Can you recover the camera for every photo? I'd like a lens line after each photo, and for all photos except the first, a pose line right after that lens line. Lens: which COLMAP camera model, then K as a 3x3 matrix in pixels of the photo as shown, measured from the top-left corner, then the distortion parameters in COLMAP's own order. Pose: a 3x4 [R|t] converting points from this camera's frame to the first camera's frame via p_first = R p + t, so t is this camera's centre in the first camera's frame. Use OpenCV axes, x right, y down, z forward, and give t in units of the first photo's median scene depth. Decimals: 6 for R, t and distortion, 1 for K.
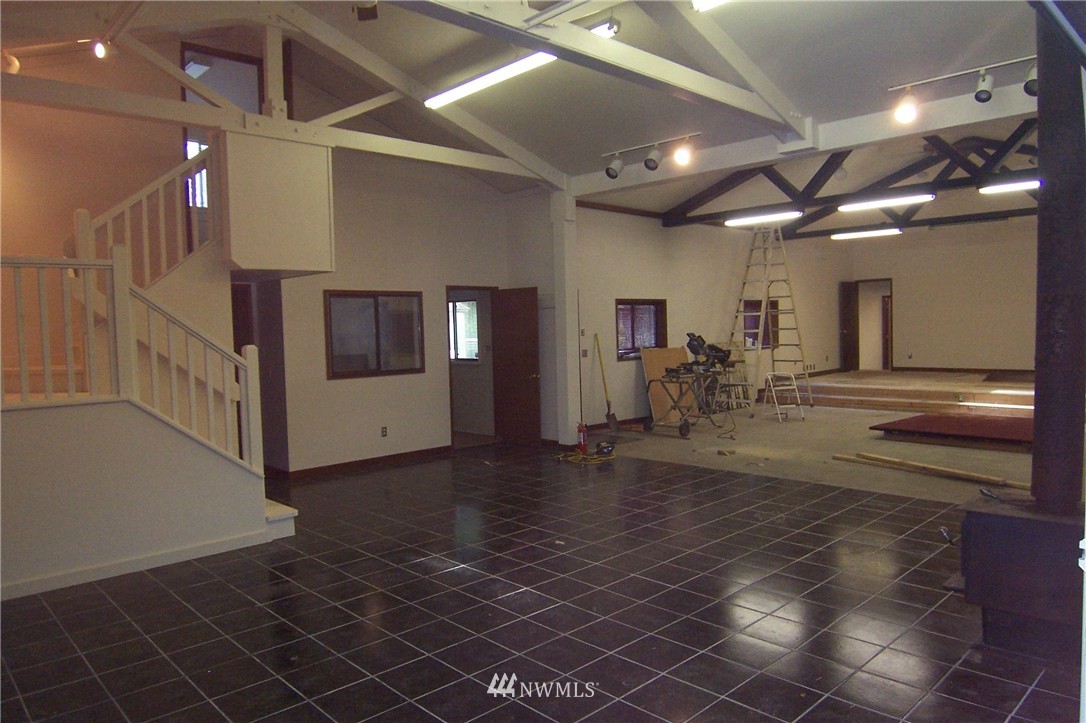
lens RADIAL K [[734.2, 0, 543.0], [0, 734.2, 361.5], [0, 0, 1]] dist [0.001823, -0.089702]
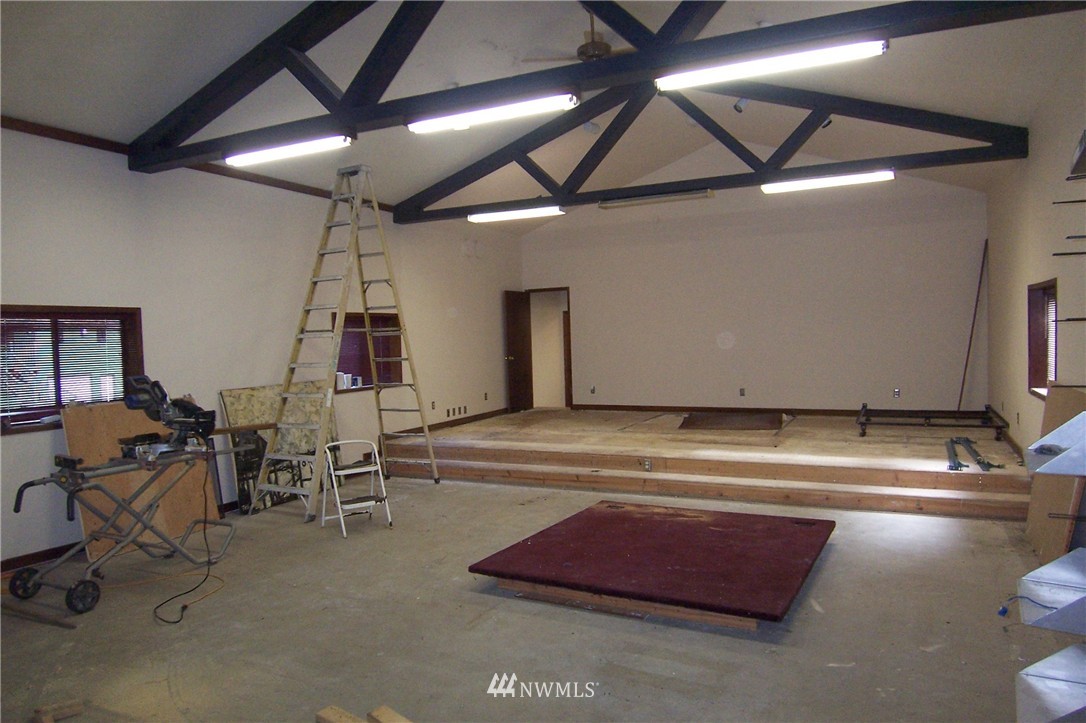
lens RADIAL K [[734.2, 0, 543.0], [0, 734.2, 361.5], [0, 0, 1]] dist [0.001823, -0.089702]
pose [[0.937344, -0.009163, 0.348286, 0.237138], [0.017188, 0.999653, -0.019960, -0.028573], [-0.347982, 0.024695, 0.937176, 0.379865]]
